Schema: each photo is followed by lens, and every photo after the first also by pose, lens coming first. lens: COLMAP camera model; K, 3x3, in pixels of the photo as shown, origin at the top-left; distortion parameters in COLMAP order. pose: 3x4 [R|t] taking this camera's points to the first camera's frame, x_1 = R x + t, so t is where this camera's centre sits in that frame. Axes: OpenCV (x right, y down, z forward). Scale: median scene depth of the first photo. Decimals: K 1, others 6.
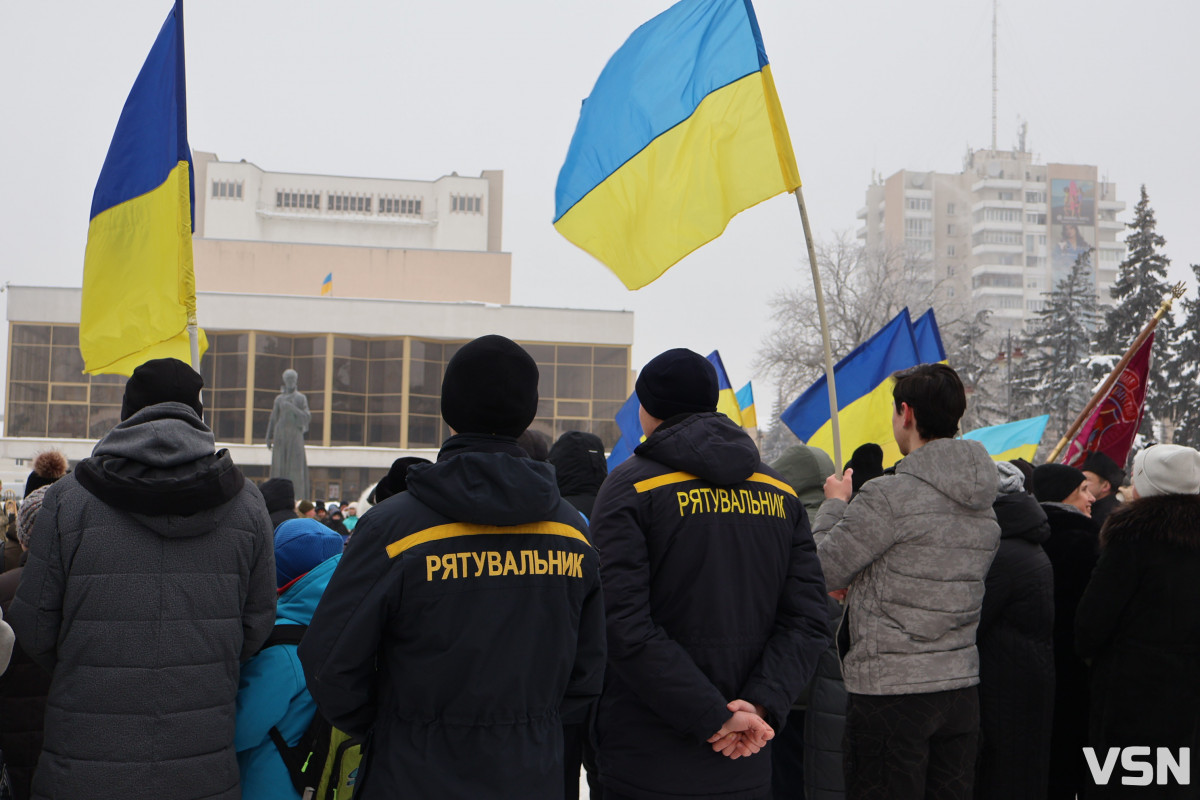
lens RADIAL K [[1337.2, 0, 600.0], [0, 1337.2, 400.0], [0, 0, 1]] dist [0.005202, 0.002505]
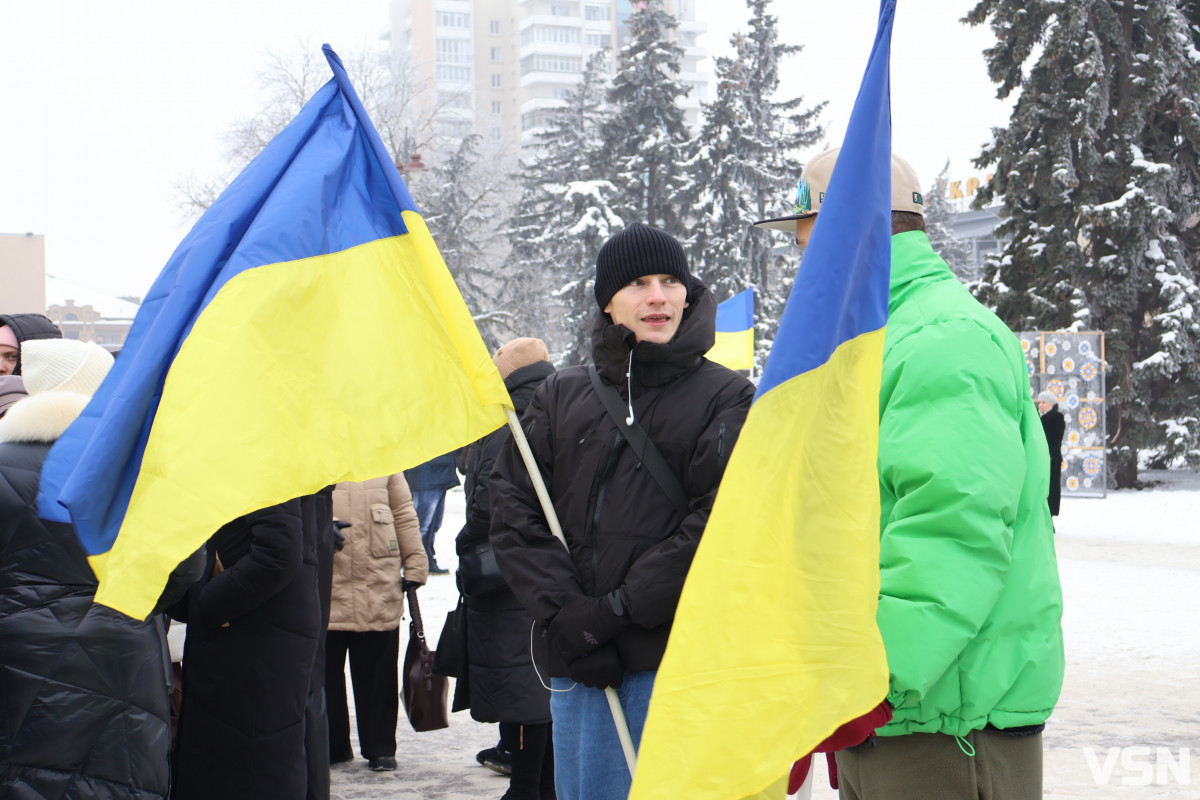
lens RADIAL K [[1337.2, 0, 600.0], [0, 1337.2, 400.0], [0, 0, 1]] dist [0.005202, 0.002505]
pose [[0.979516, -0.033877, 0.198496, 0.211063], [0.019850, 0.997190, 0.072236, 0.026487], [-0.200385, -0.066816, 0.977436, 0.271256]]
